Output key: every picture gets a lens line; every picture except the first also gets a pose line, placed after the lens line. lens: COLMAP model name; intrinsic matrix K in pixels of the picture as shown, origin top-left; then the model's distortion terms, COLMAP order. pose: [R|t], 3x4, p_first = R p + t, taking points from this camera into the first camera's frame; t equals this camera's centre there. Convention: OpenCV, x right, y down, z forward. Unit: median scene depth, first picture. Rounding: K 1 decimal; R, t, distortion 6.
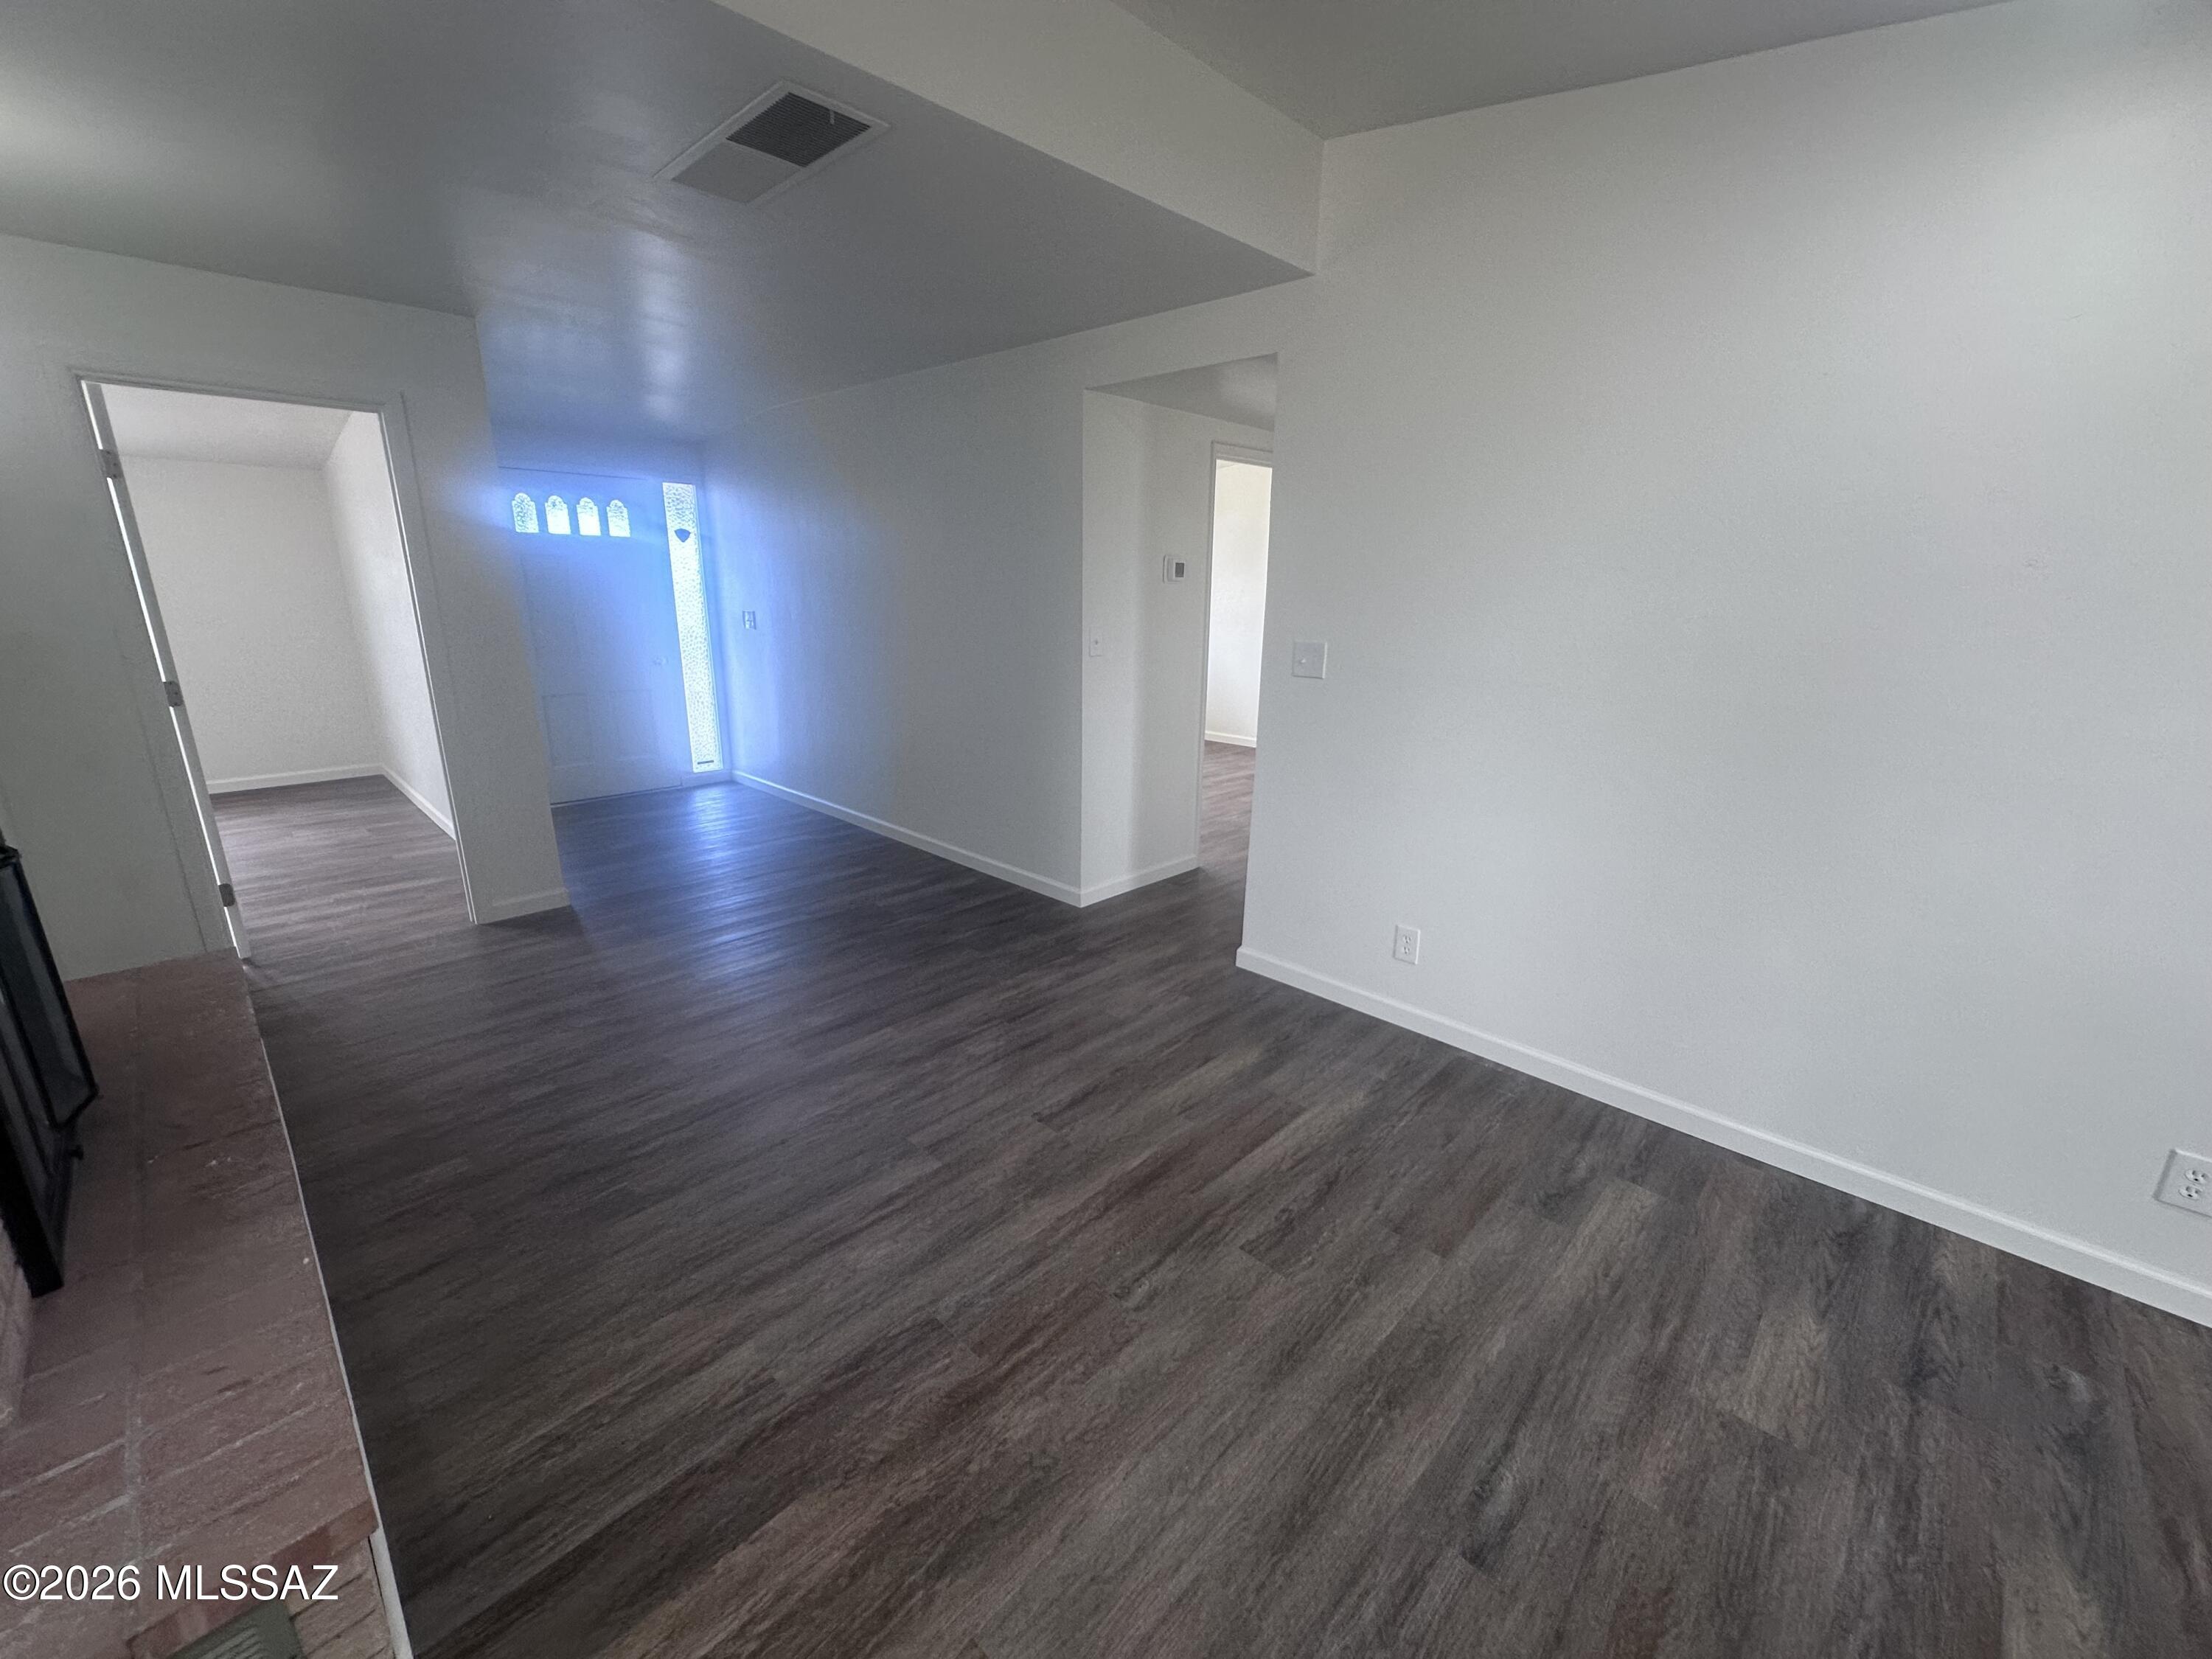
lens RADIAL K [[884.1, 0, 1102.2], [0, 884.1, 821.9], [0, 0, 1]] dist [-0.004513, 0.001448]
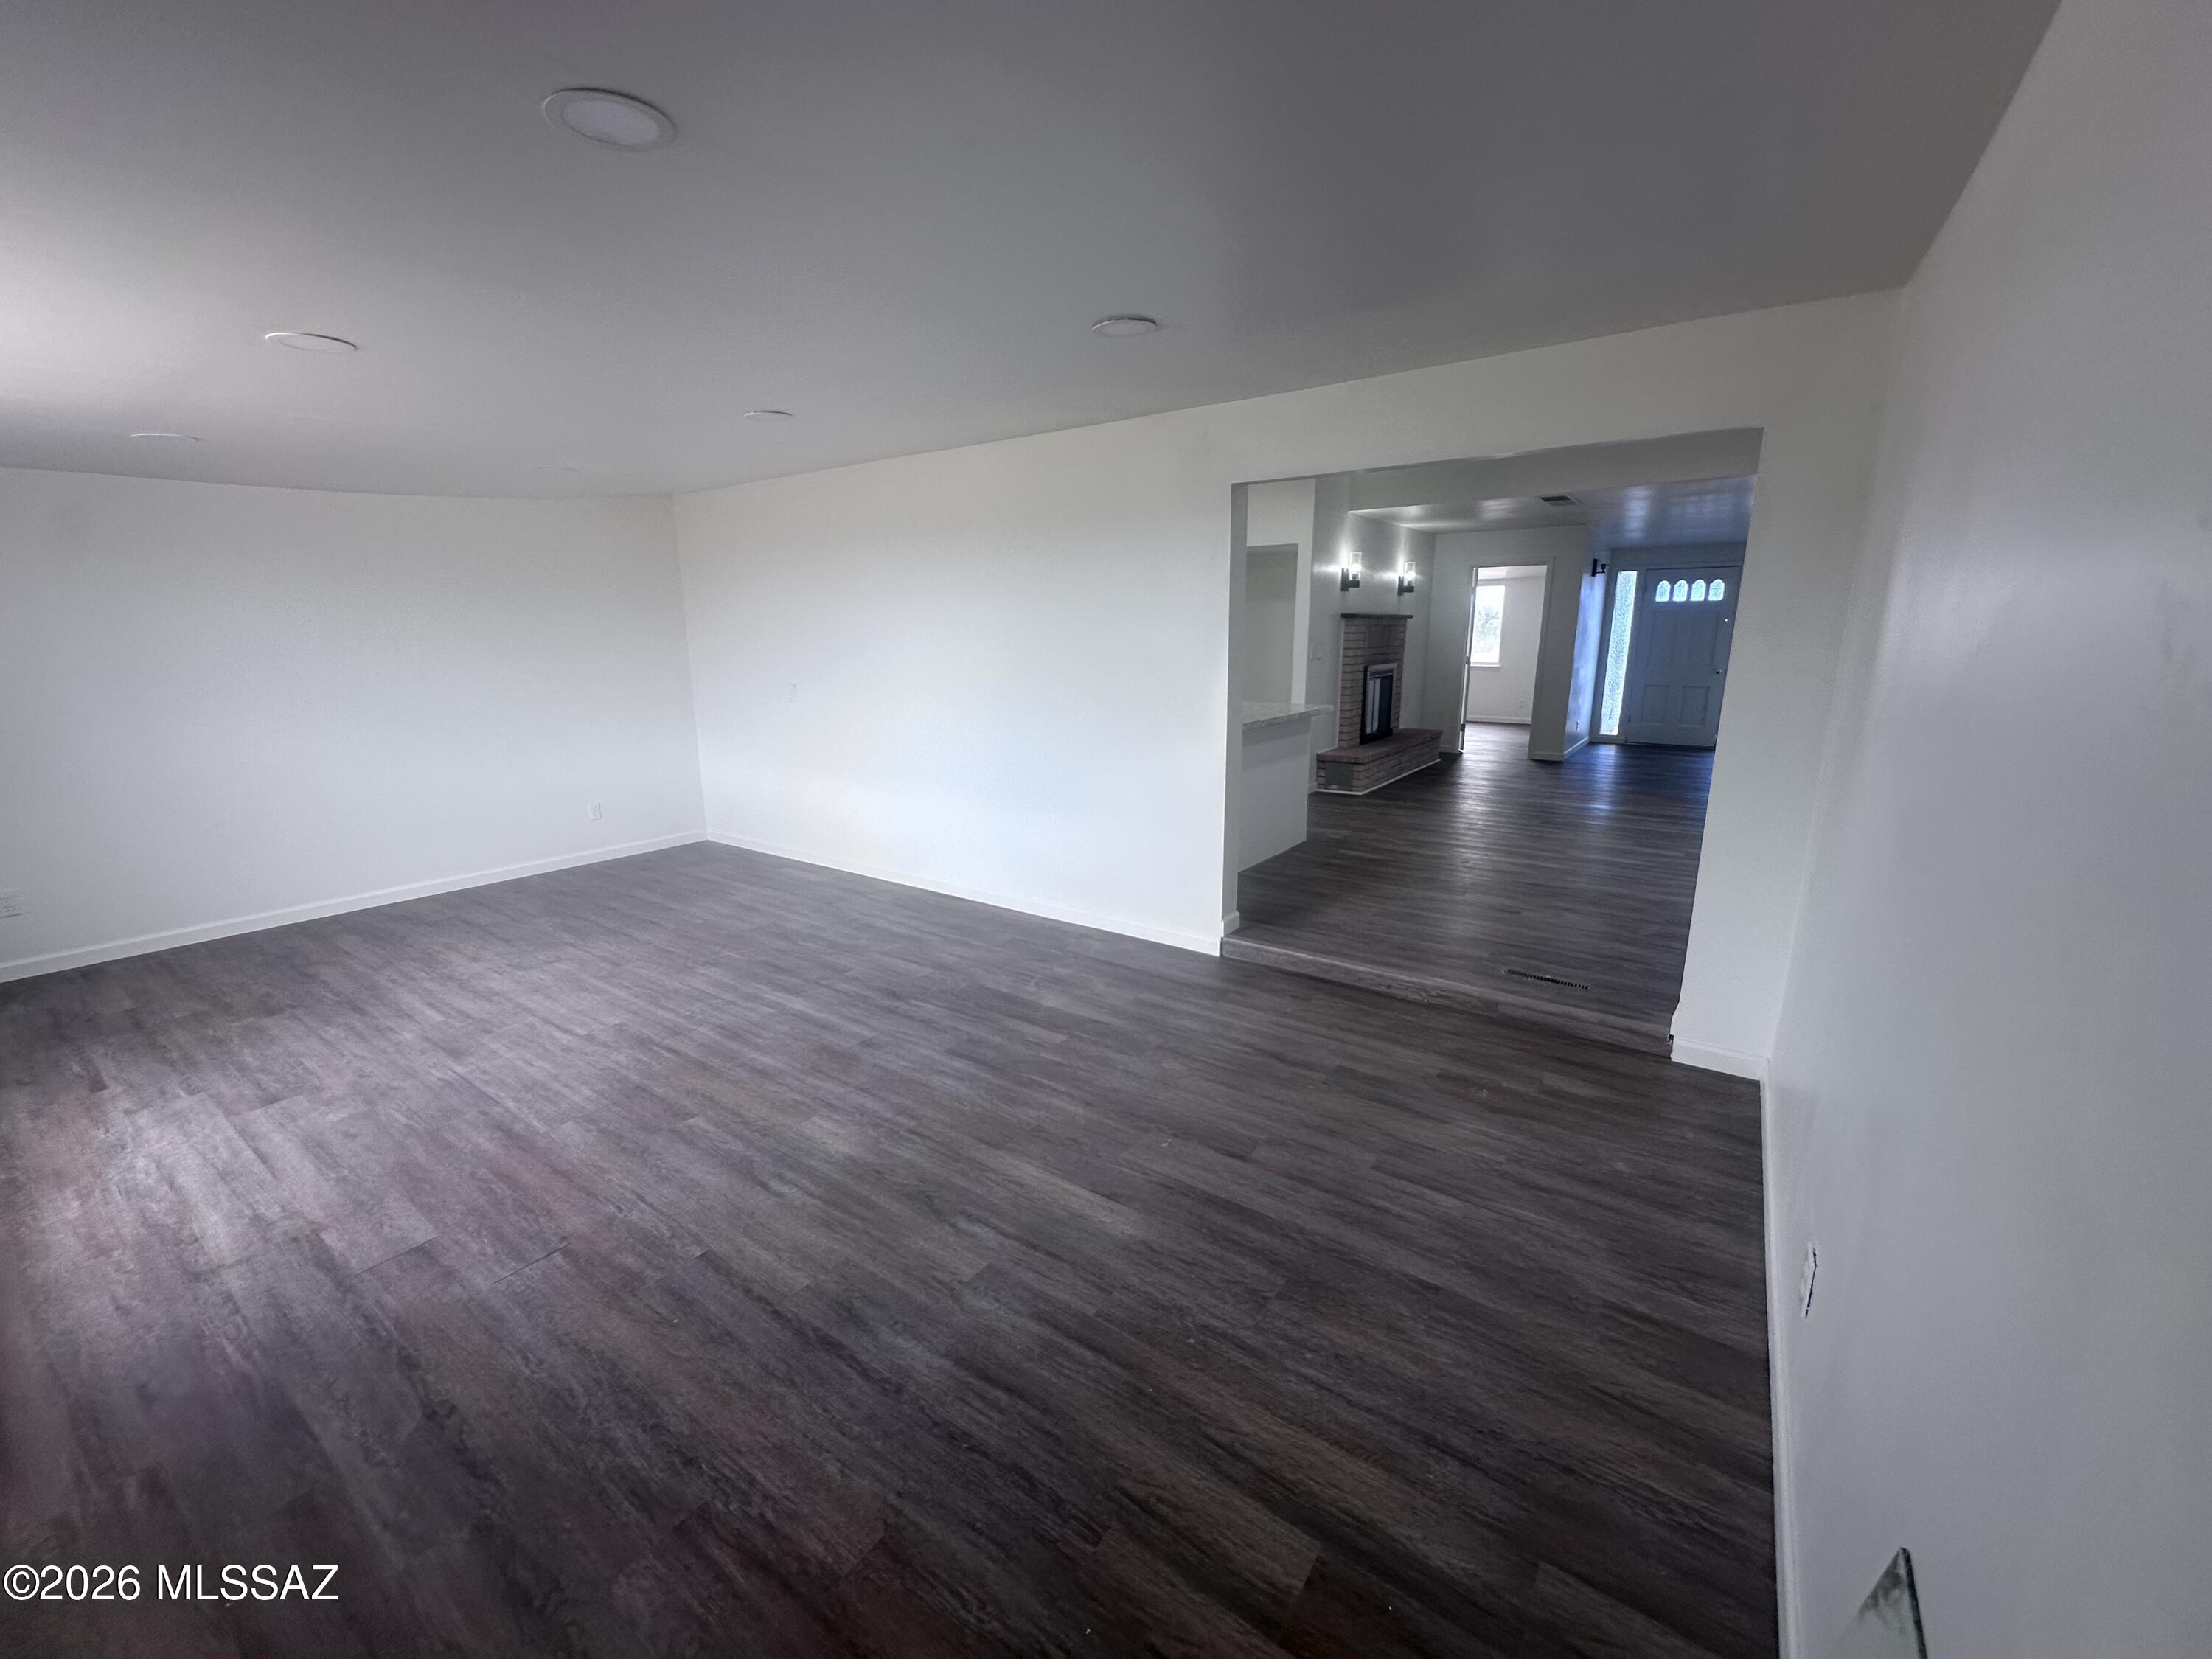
lens RADIAL K [[884.1, 0, 1103.0], [0, 884.1, 820.3], [0, 0, 1]] dist [-0.004513, 0.001448]
pose [[0.146341, 0.186993, -0.971400, 2.622061], [-0.253594, 0.956249, 0.145872, 0.369914], [0.956177, 0.224994, 0.187359, -0.981302]]
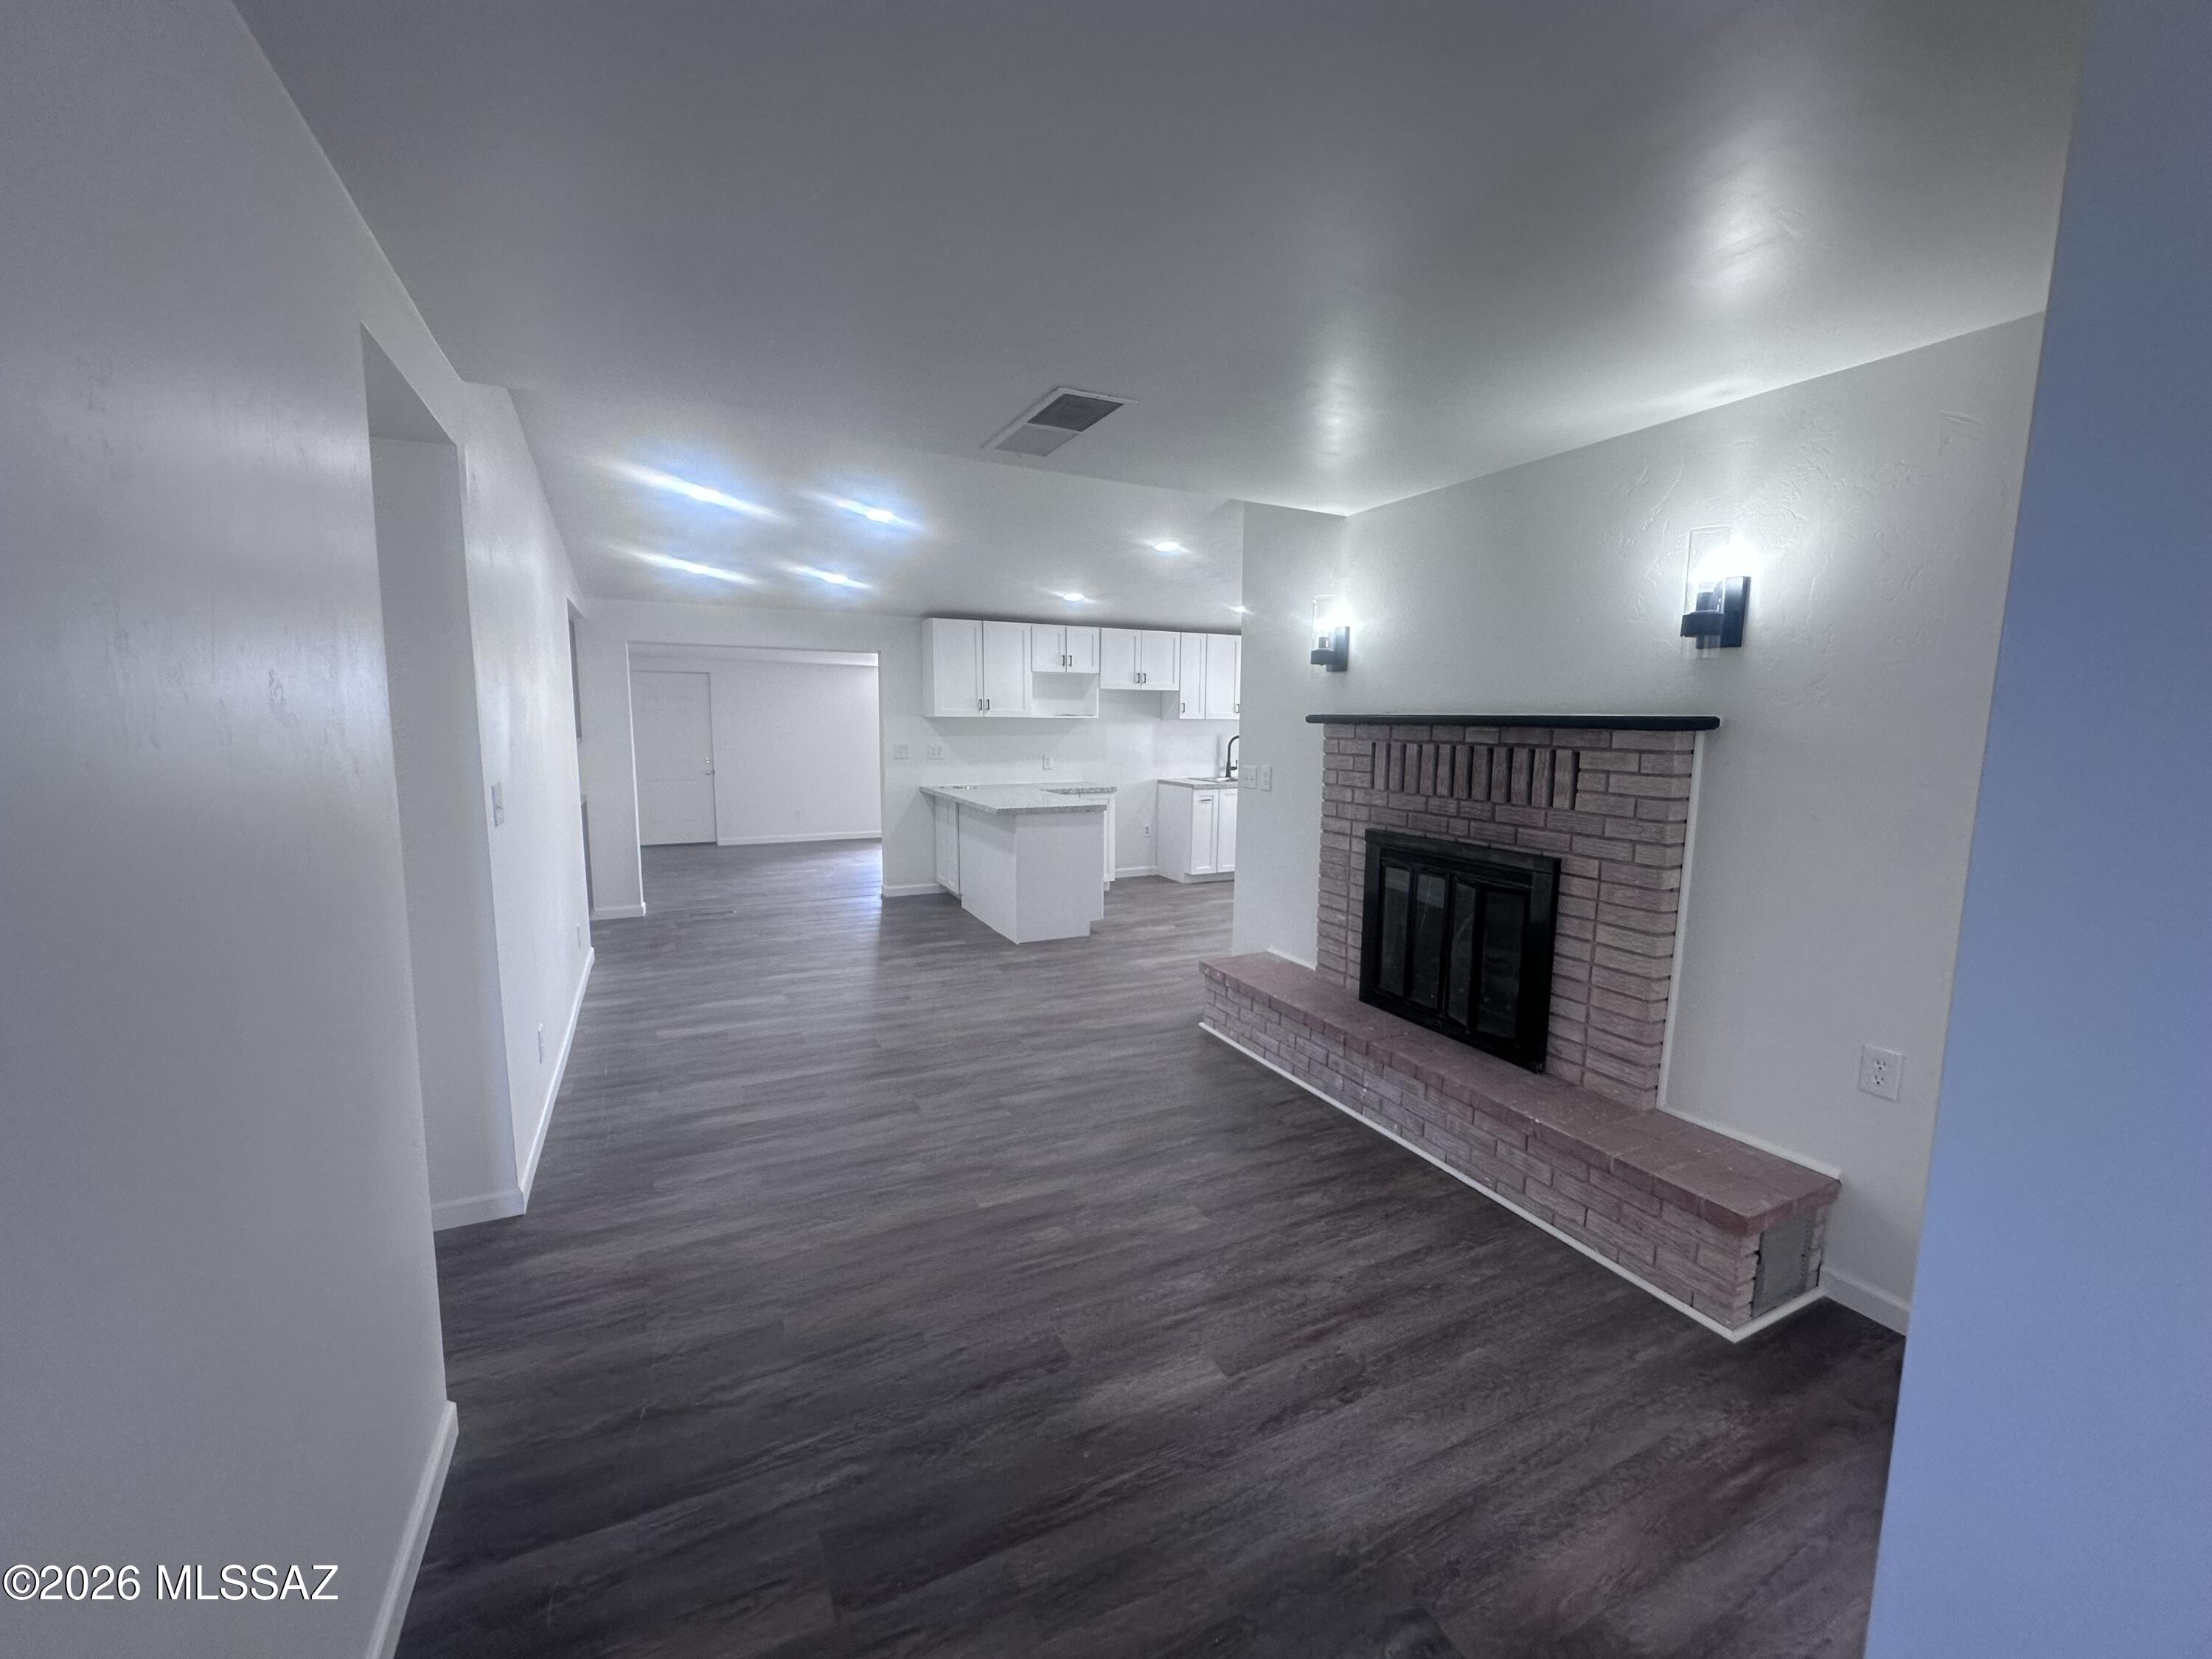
lens RADIAL K [[884.1, 0, 1104.6], [0, 884.1, 831.0], [0, 0, 1]] dist [-0.004513, 0.001448]
pose [[-0.939817, -0.072717, 0.333852, -0.806716], [0.064273, 0.922024, 0.381760, -0.588261], [-0.335580, 0.380242, -0.861860, 2.024136]]
